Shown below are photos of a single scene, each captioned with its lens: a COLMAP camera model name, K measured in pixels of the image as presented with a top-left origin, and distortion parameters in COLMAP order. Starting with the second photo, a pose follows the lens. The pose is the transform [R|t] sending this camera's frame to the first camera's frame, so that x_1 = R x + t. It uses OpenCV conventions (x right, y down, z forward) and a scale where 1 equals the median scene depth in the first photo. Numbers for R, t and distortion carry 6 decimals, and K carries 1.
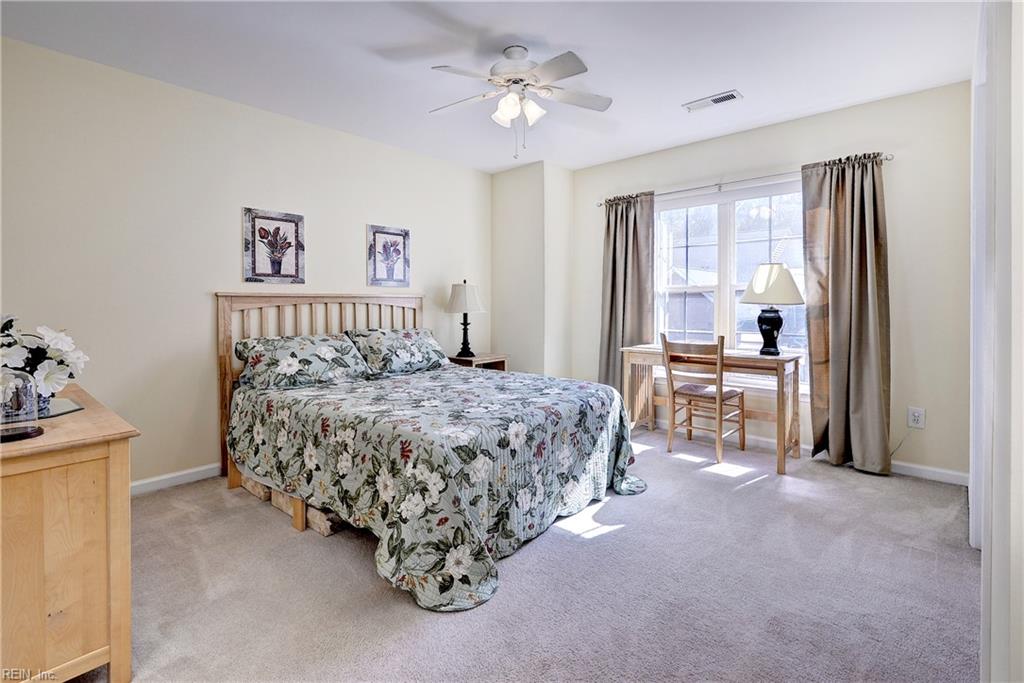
lens RADIAL K [[481.3, 0, 481.9], [0, 481.3, 307.2], [0, 0, 1]] dist [0.022598, -0.000607]
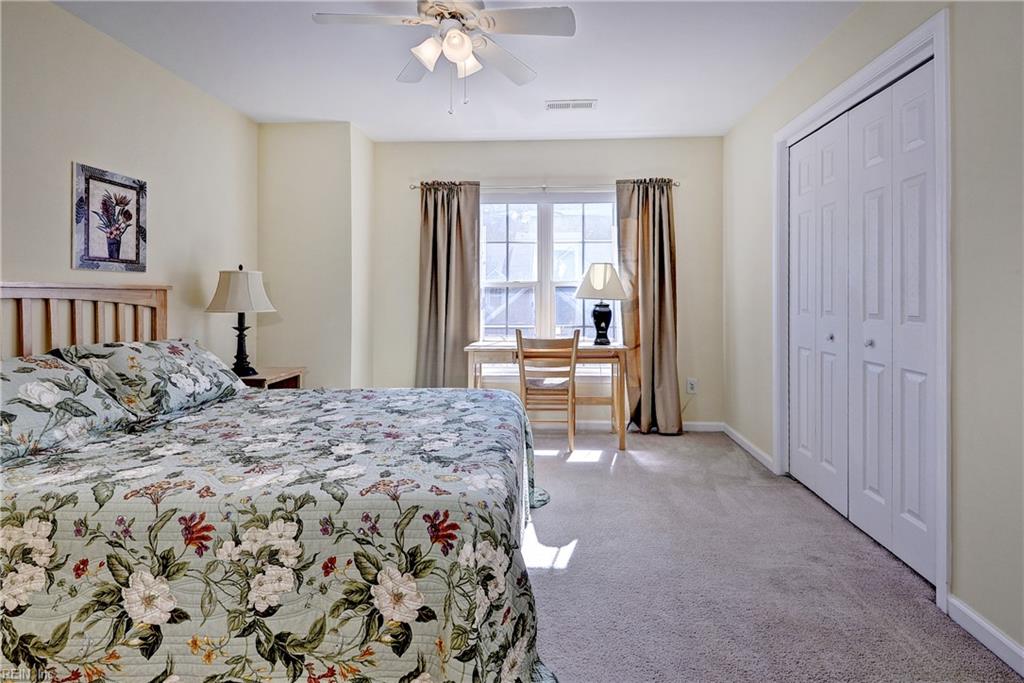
lens RADIAL K [[505.0, 0, 540.7], [0, 505.0, 296.8], [0, 0, 1]] dist [0.032890, -0.014802]
pose [[0.752363, 0.001488, 0.658747, -0.279535], [0.006109, 0.999939, -0.009237, -0.002307], [-0.658720, 0.010974, 0.752308, 0.221022]]
